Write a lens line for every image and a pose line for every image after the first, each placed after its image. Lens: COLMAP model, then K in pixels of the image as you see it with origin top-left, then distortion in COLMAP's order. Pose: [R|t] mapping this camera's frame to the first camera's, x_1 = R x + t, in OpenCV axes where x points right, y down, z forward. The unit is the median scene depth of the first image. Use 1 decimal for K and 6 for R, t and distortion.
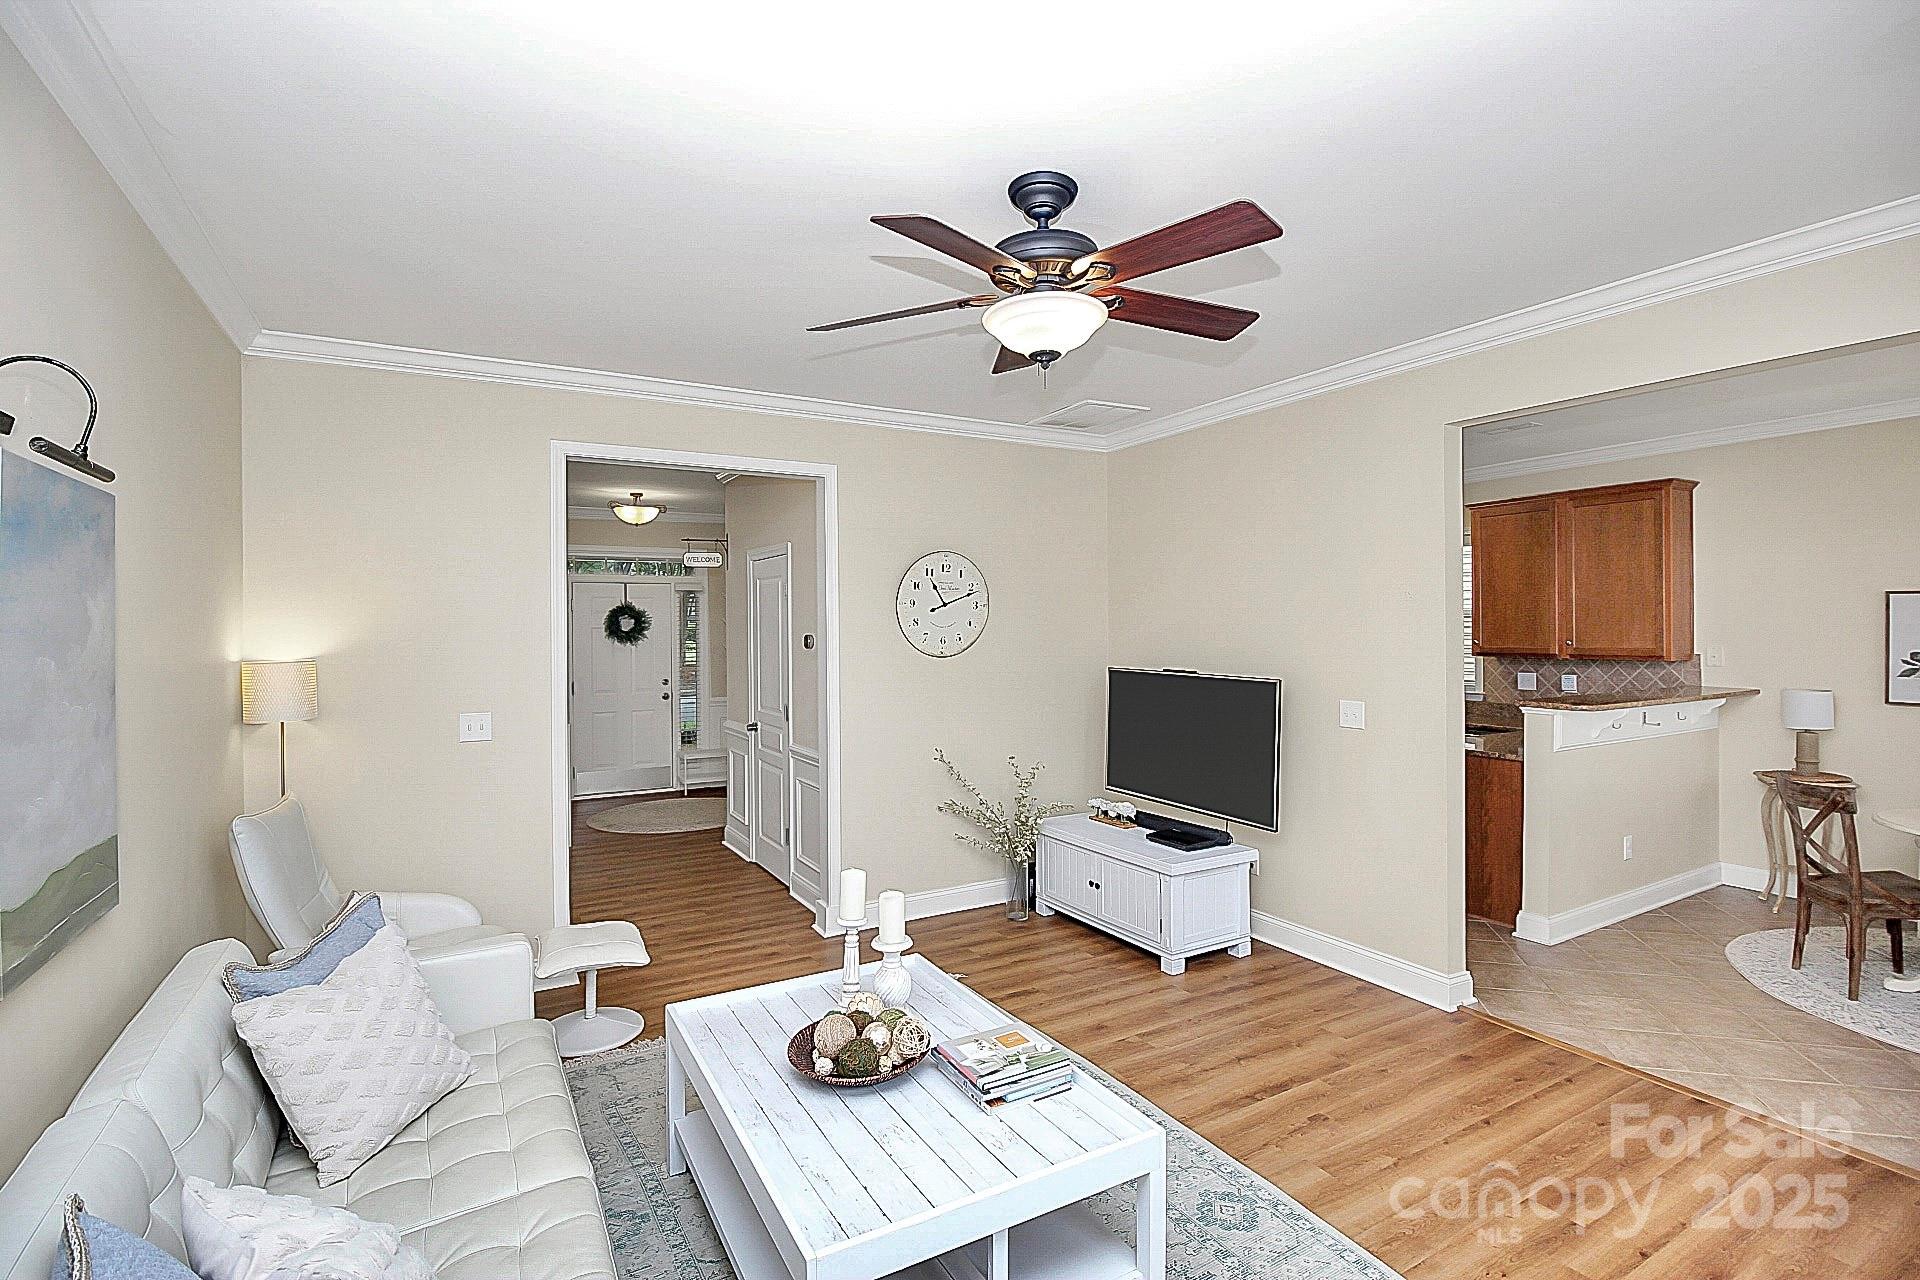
lens RADIAL K [[900.0, 0, 945.1], [0, 900.0, 631.7], [0, 0, 1]] dist [-0.003995, -0.002859]
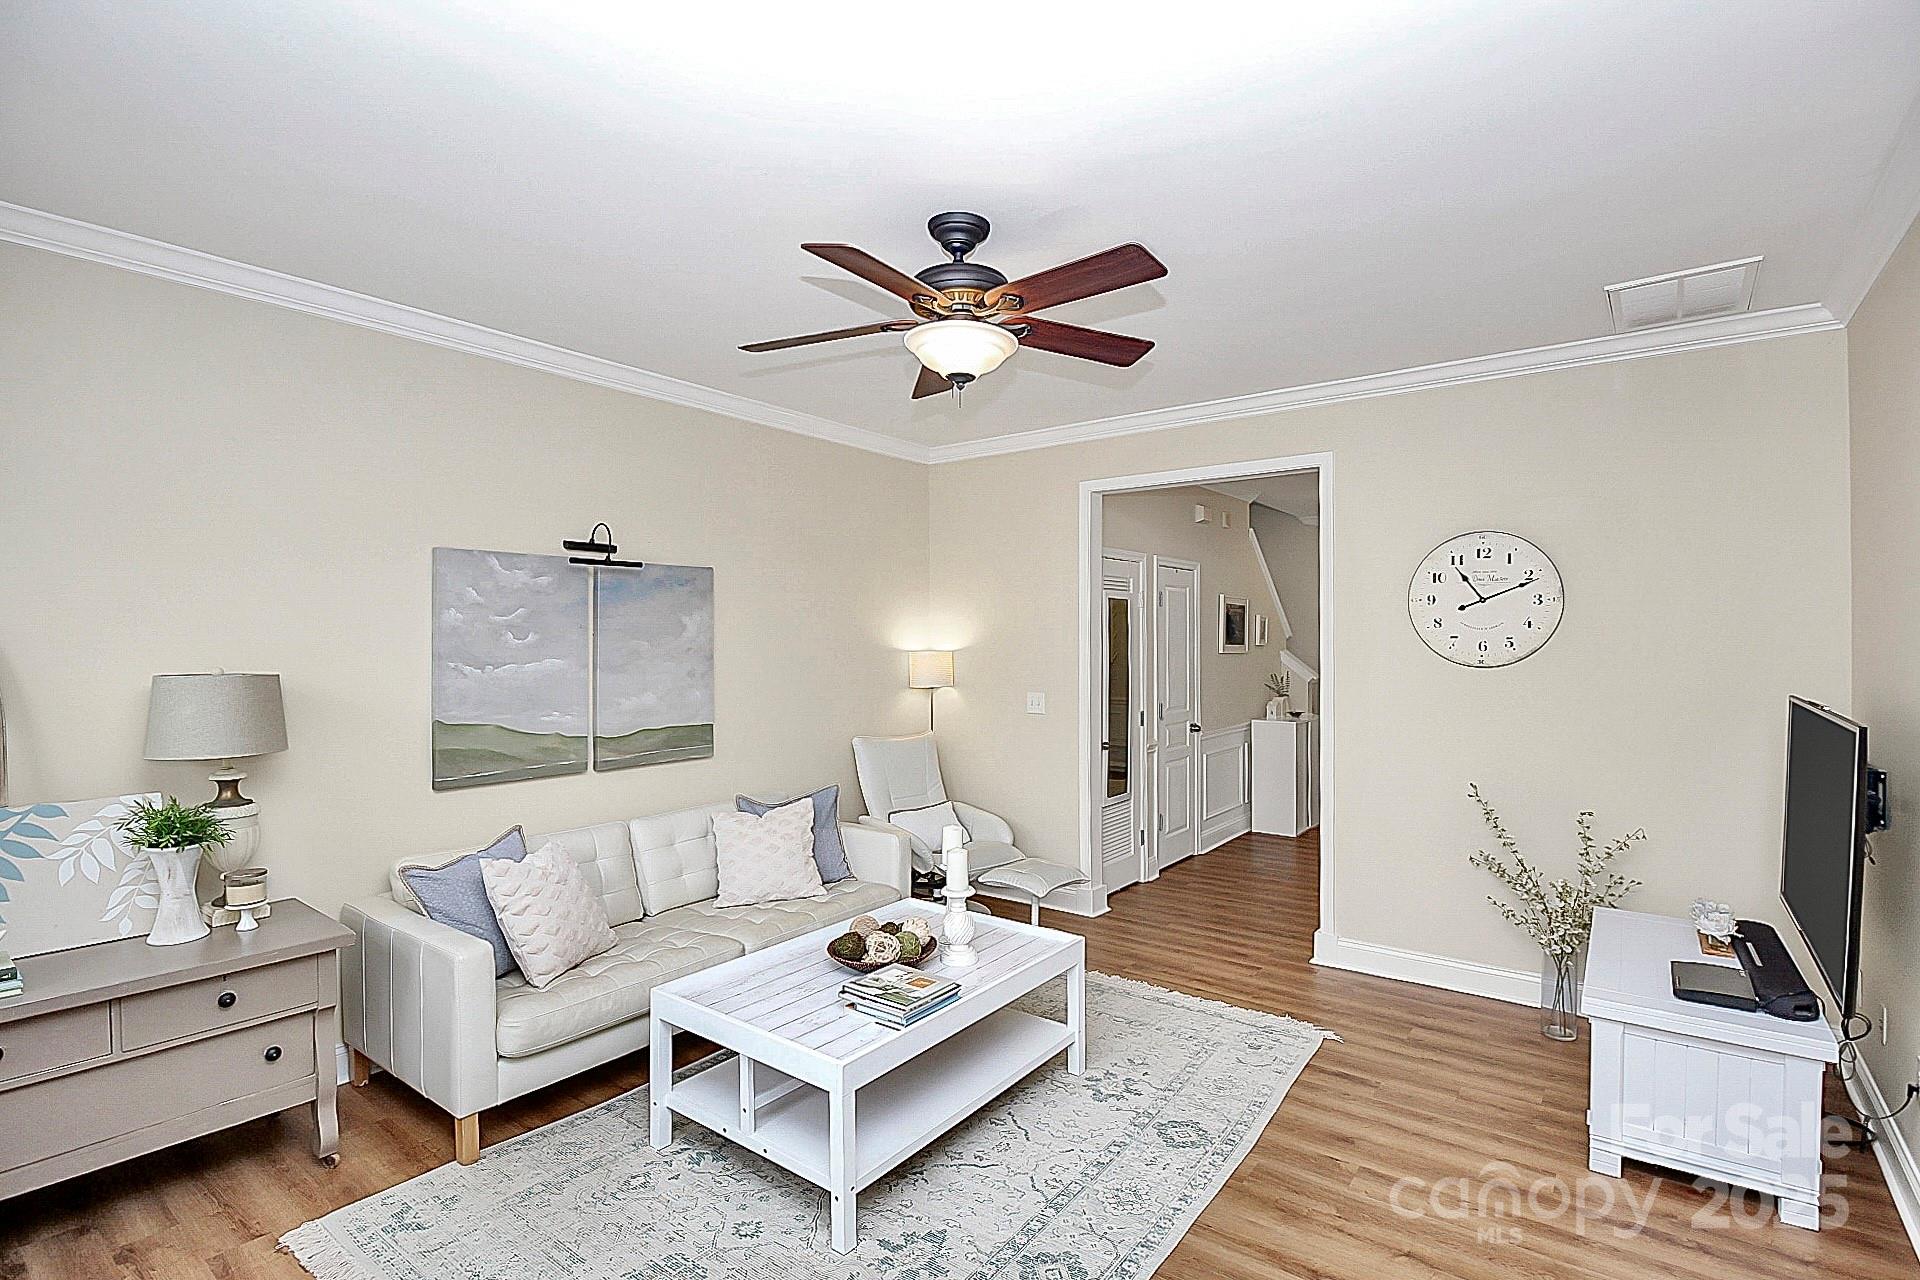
lens RADIAL K [[900.0, 0, 944.7], [0, 900.0, 638.9], [0, 0, 1]] dist [-0.003995, -0.002859]
pose [[0.397509, 0.006925, -0.917572, 0.560277], [-0.007143, 0.999965, 0.004452, 0.003832], [0.917570, 0.004784, 0.397545, 0.278309]]
